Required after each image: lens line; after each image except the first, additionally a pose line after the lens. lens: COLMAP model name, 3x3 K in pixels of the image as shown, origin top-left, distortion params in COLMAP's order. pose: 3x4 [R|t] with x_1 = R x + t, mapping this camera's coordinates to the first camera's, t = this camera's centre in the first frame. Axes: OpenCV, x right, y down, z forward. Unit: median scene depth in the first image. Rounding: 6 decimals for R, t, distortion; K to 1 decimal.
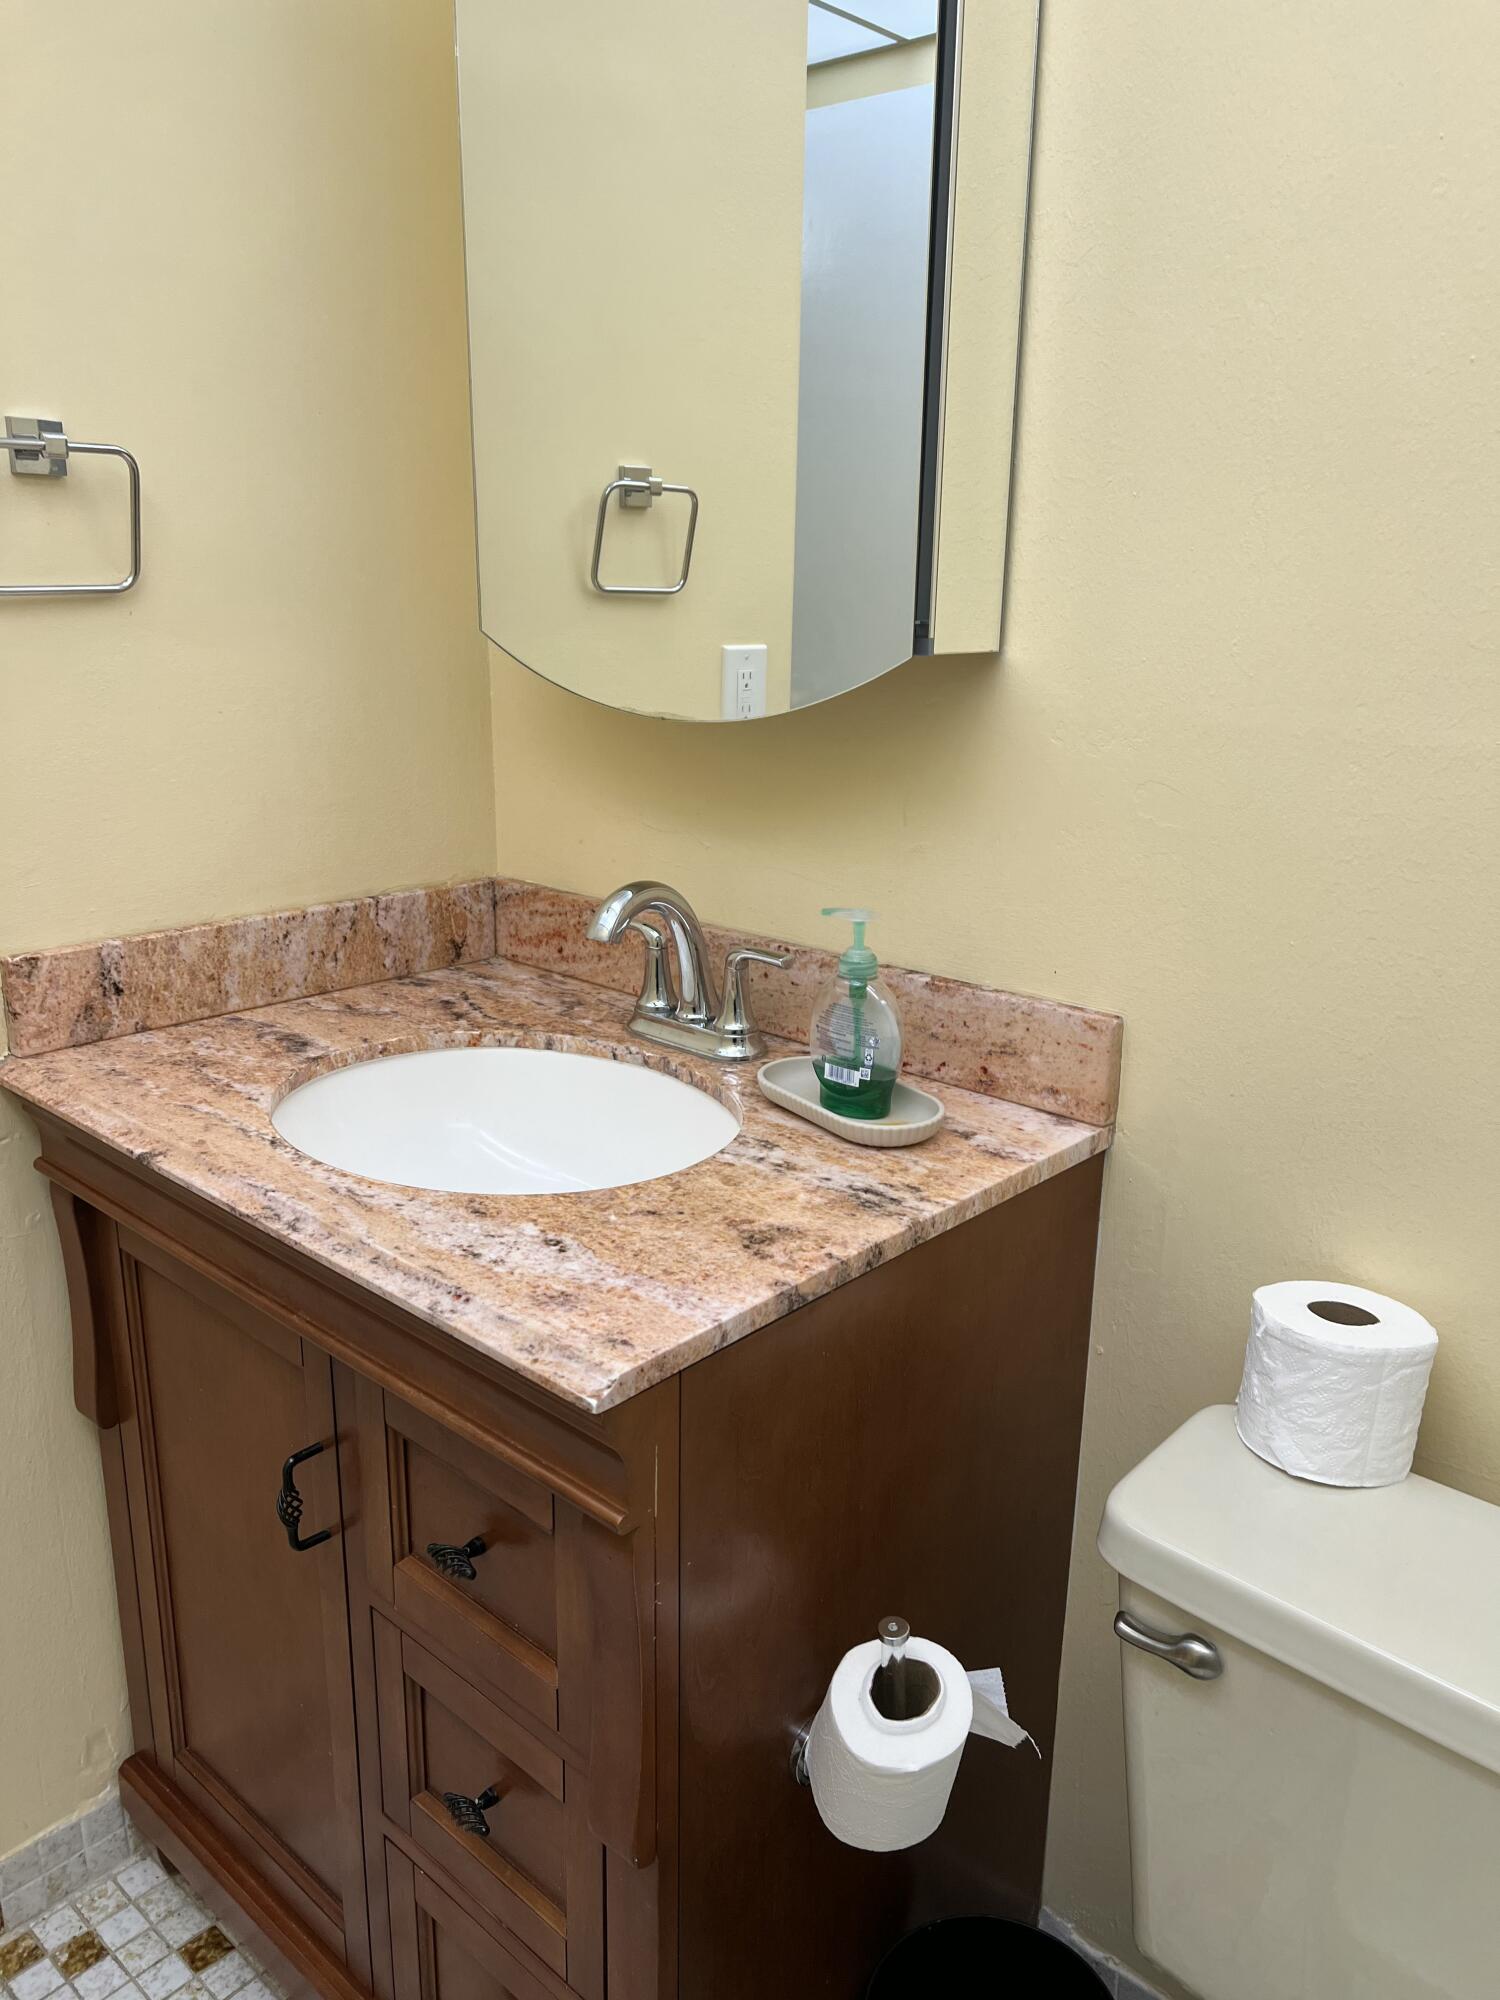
lens RADIAL K [[1496.3, 0, 754.7], [0, 1496.3, 1001.1], [0, 0, 1]] dist [0.053079, -0.055020]
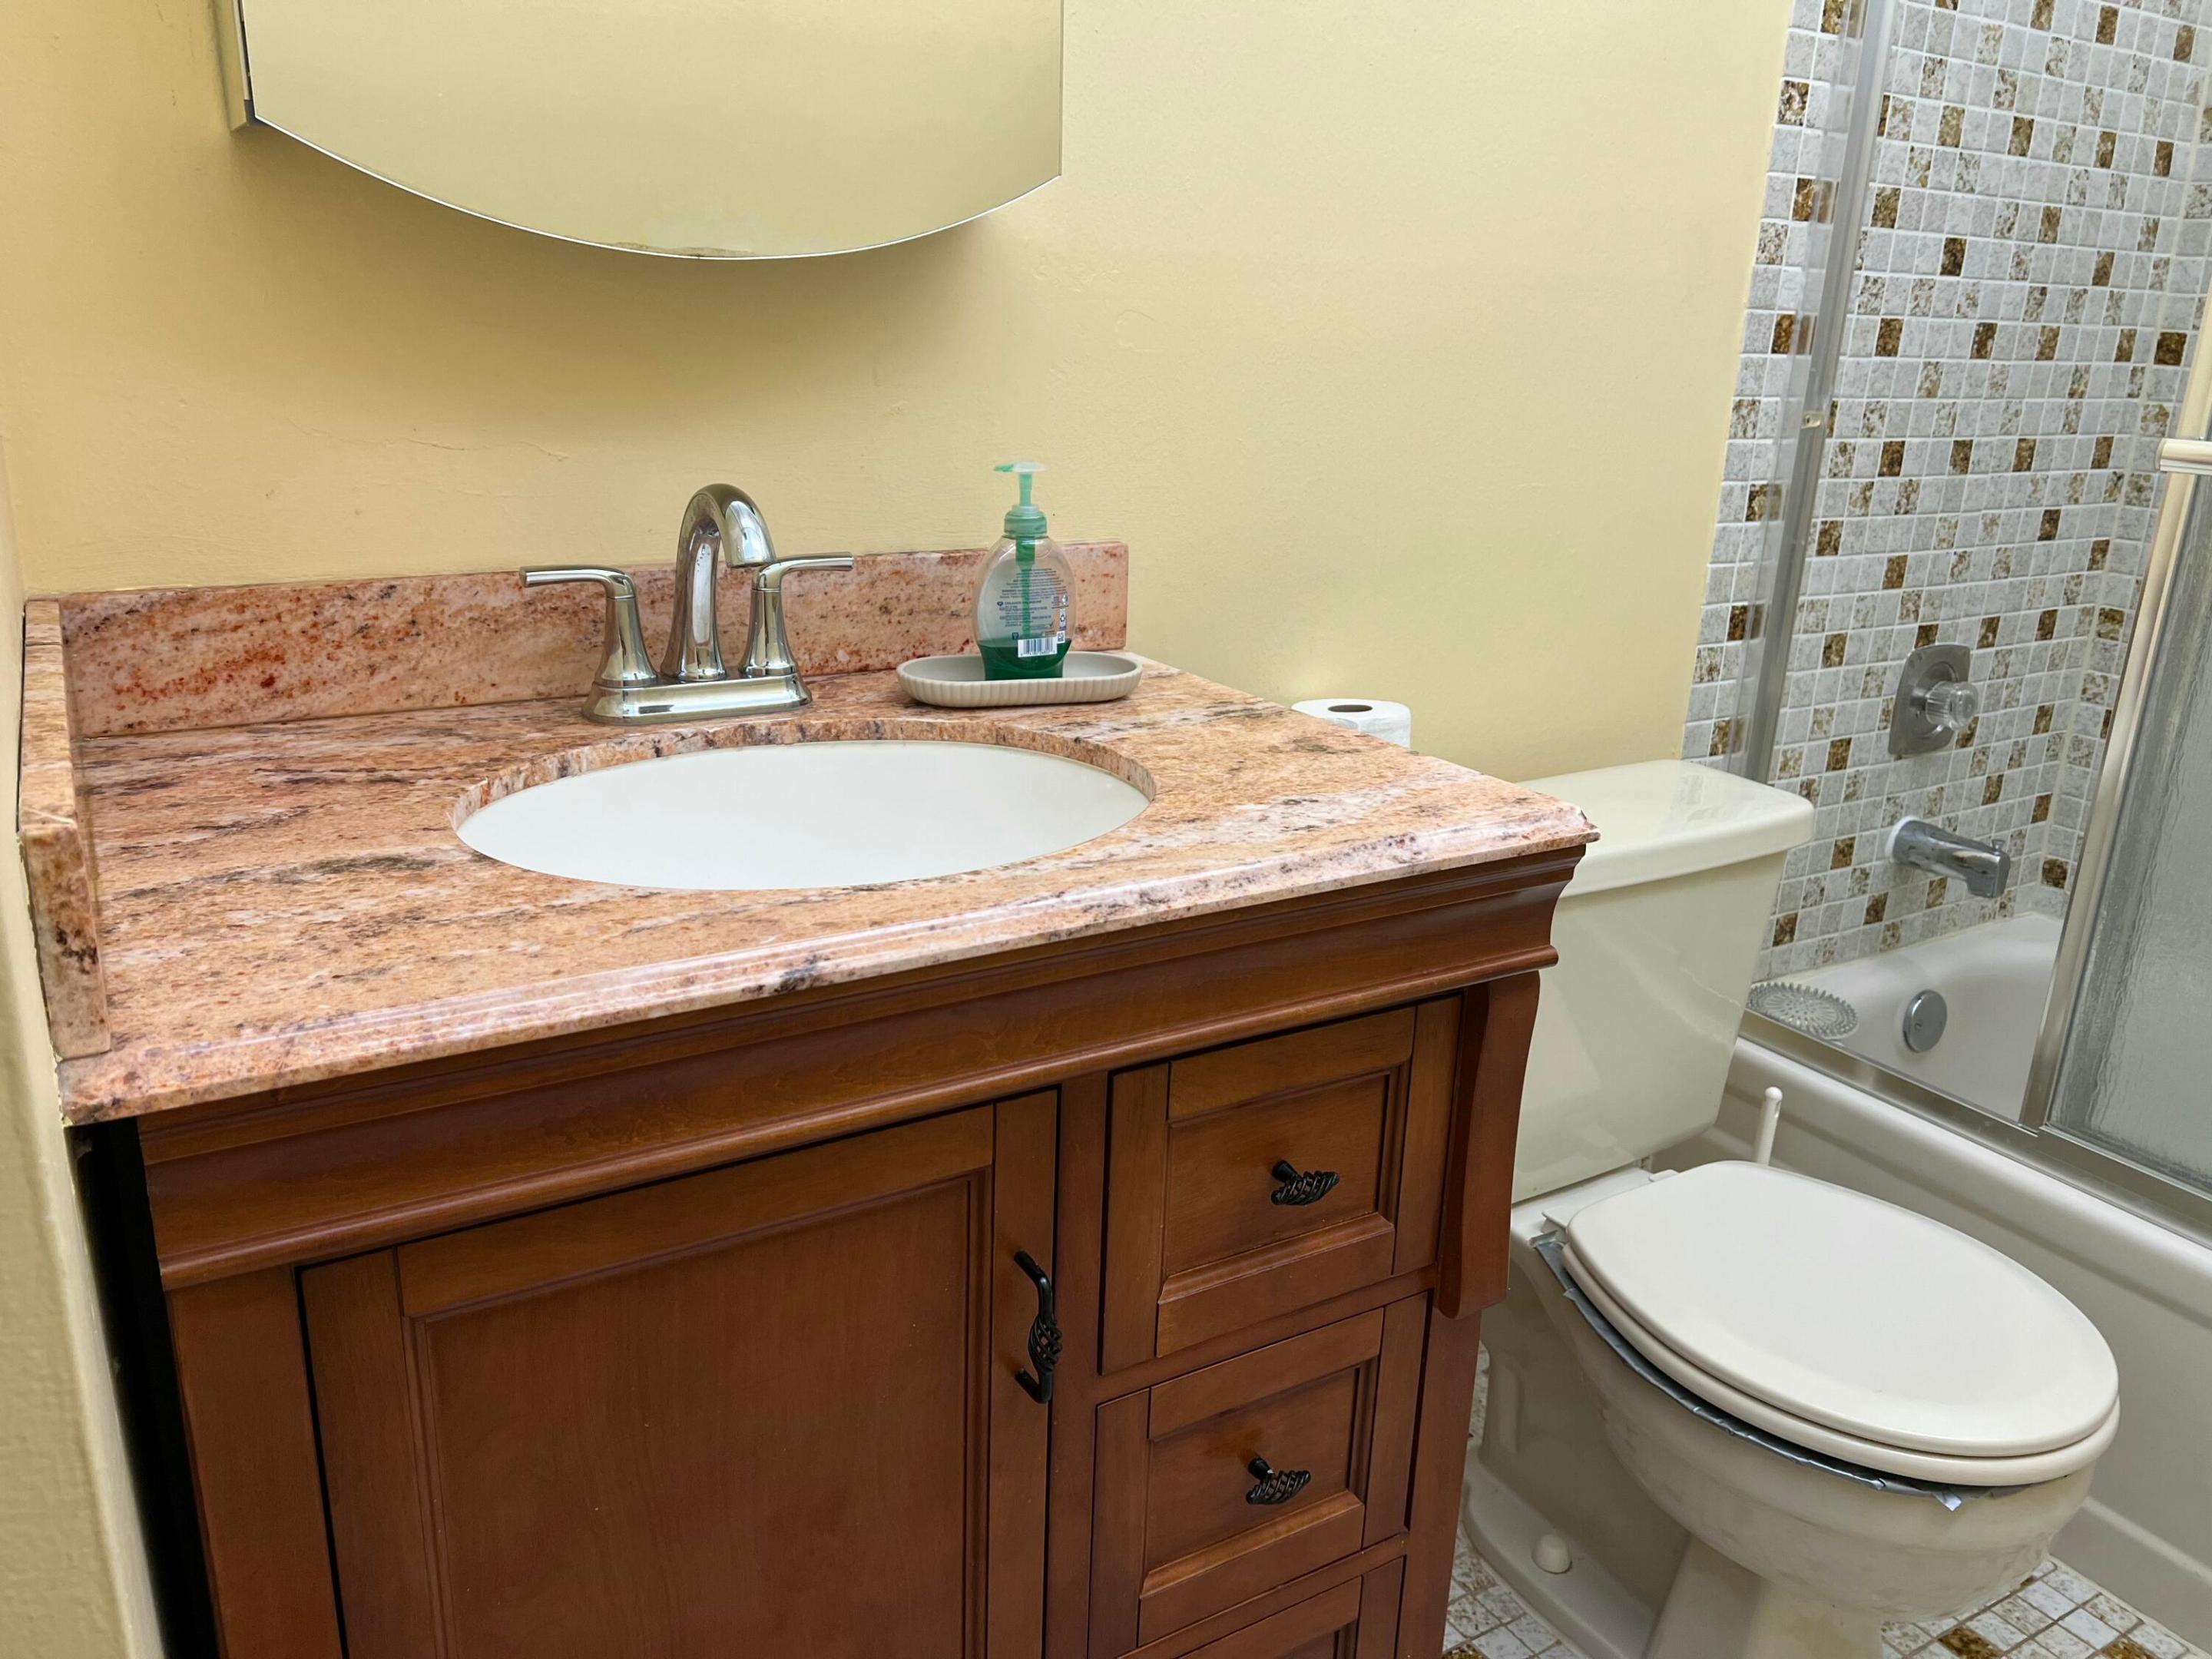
lens RADIAL K [[1654.9, 0, 1143.7], [0, 1654.9, 849.4], [0, 0, 1]] dist [0.053079, -0.055020]
pose [[0.283956, -0.308163, 0.907968, -0.807388], [0.241332, 0.939431, 0.243368, -0.060304], [-0.927970, 0.150016, 0.341126, 0.547011]]
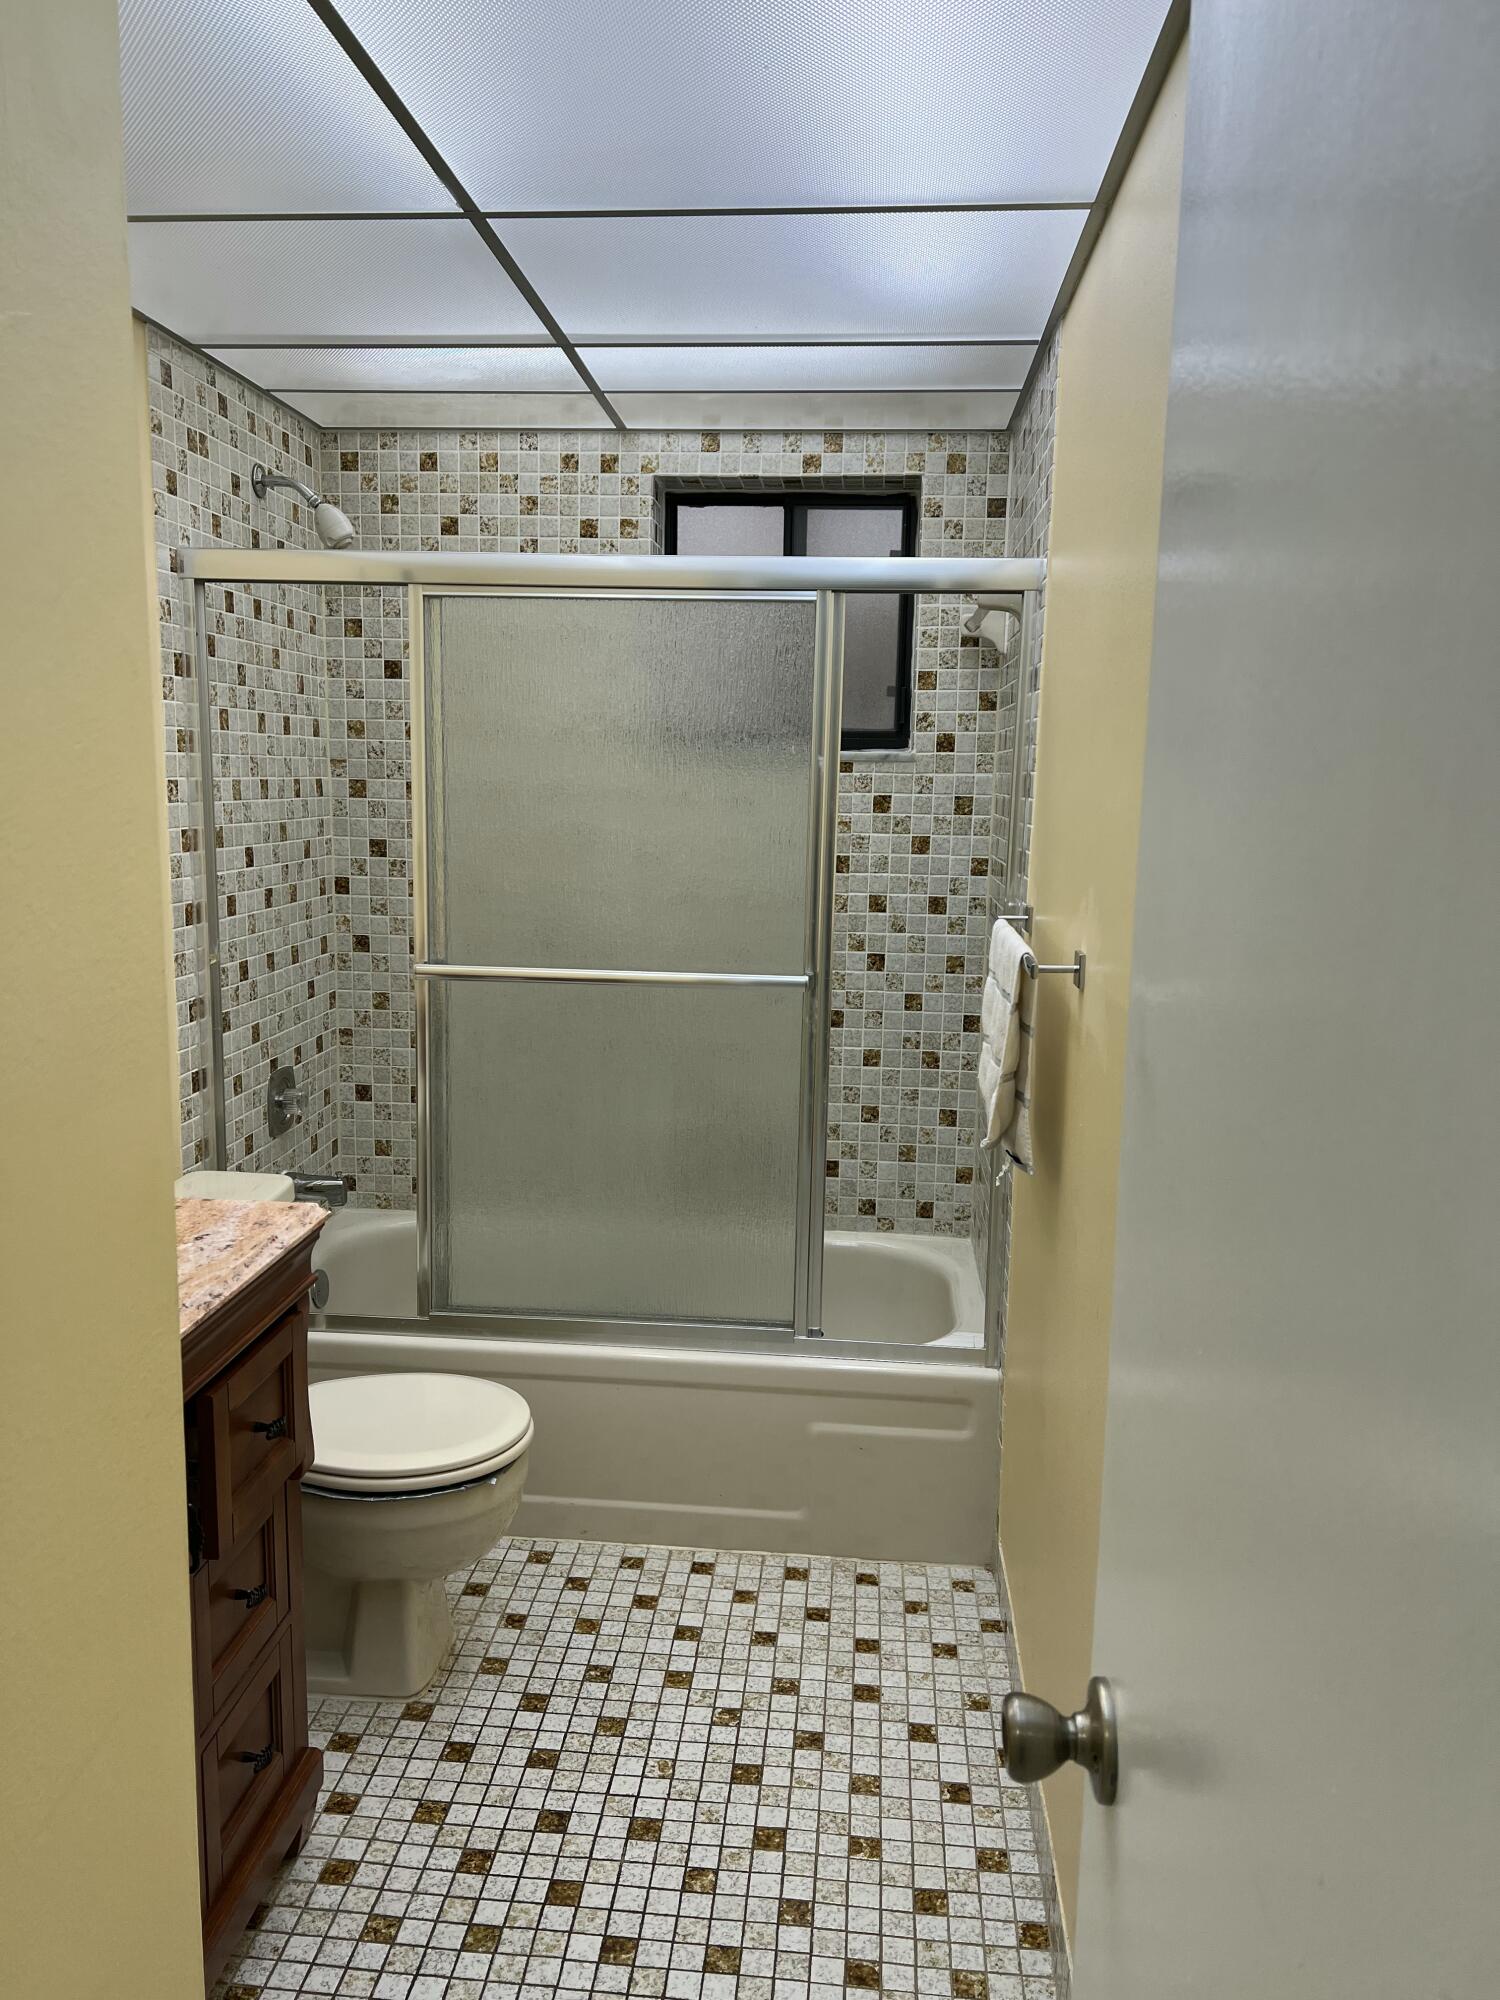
lens RADIAL K [[1496.3, 0, 748.5], [0, 1496.3, 1003.7], [0, 0, 1]] dist [0.053079, -0.055020]
pose [[-0.597170, -0.163556, 0.785263, -1.407459], [0.189420, 0.922546, 0.336198, -0.430632], [-0.779428, 0.349512, -0.519936, 0.979998]]
